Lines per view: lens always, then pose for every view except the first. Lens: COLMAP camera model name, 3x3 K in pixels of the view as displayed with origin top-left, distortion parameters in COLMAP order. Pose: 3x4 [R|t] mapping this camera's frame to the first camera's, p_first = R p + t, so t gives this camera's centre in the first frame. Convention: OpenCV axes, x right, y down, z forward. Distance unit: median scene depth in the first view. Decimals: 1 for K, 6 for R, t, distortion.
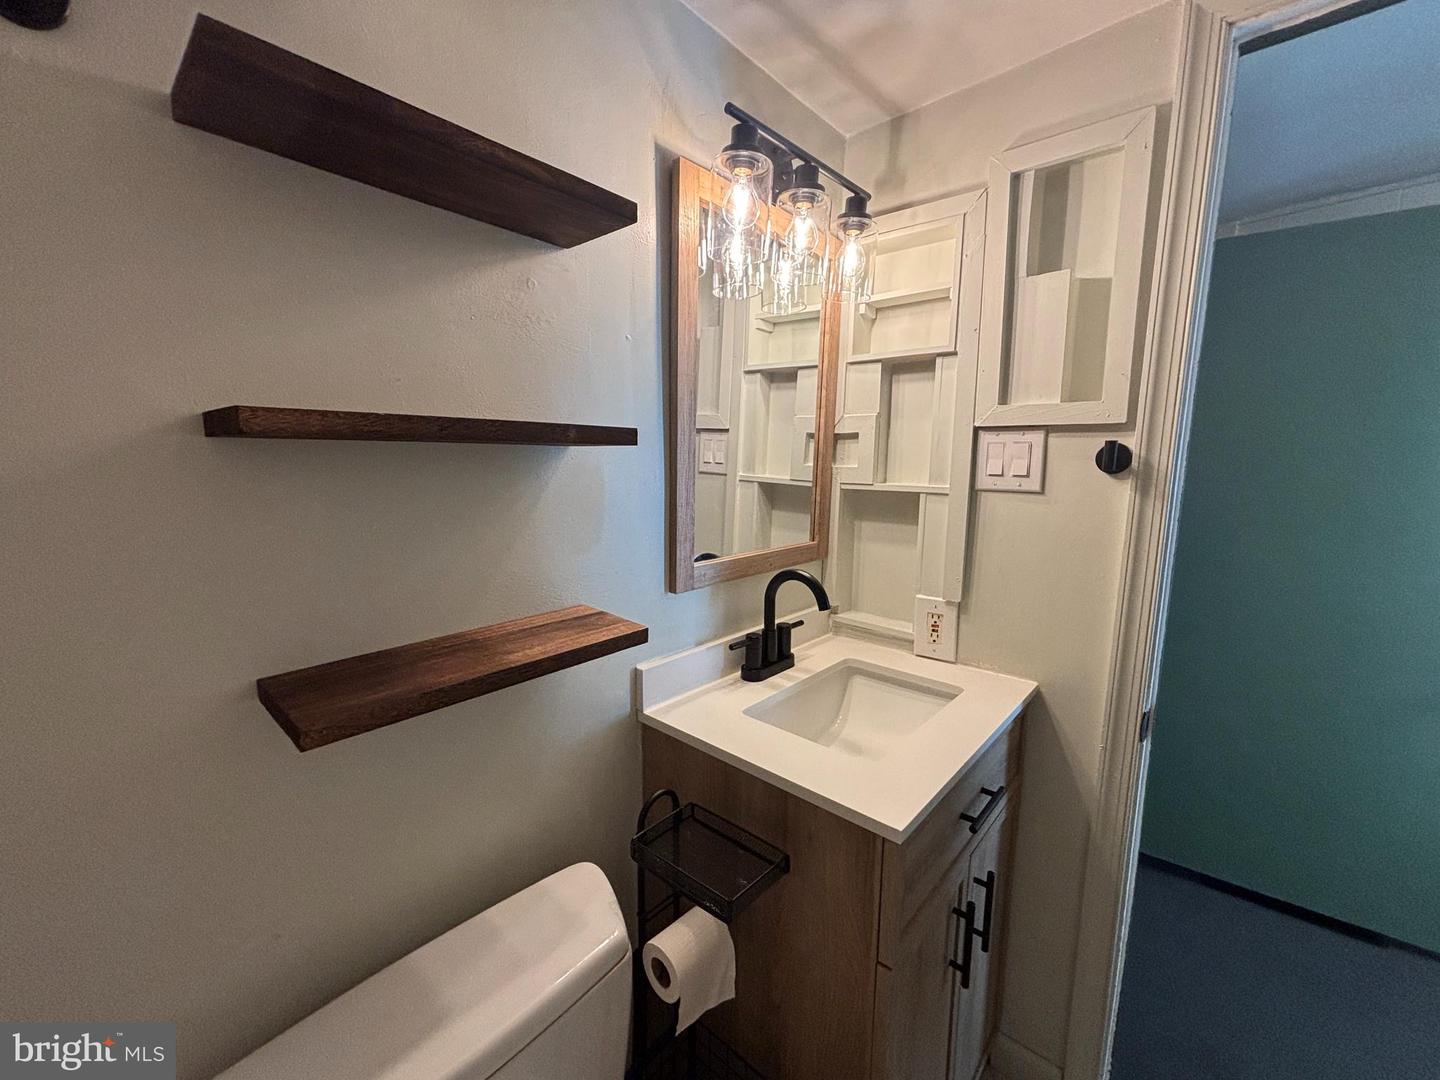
lens RADIAL K [[580.7, 0, 723.1], [0, 580.7, 536.7], [0, 0, 1]] dist [0.000107, 0.000048]
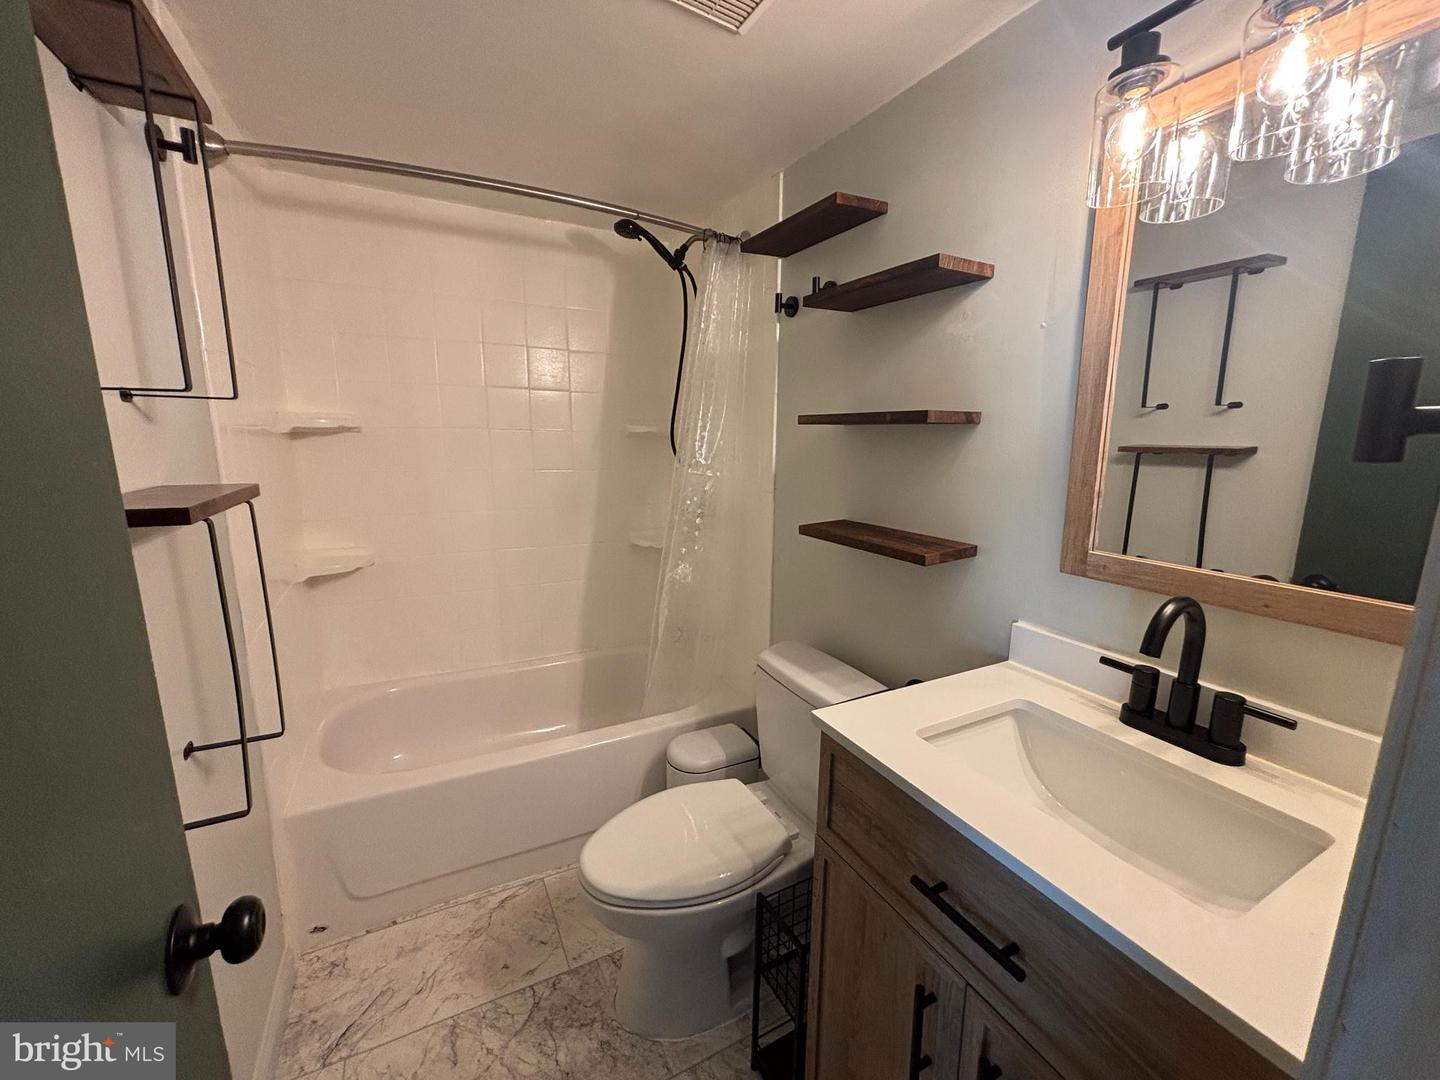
lens RADIAL K [[580.7, 0, 721.4], [0, 580.7, 536.0], [0, 0, 1]] dist [0.000107, 0.000048]
pose [[-0.359013, 0.147180, -0.921655, 1.150385], [-0.144505, 0.966815, 0.210681, -0.095294], [0.922078, 0.208821, -0.325831, 0.871383]]
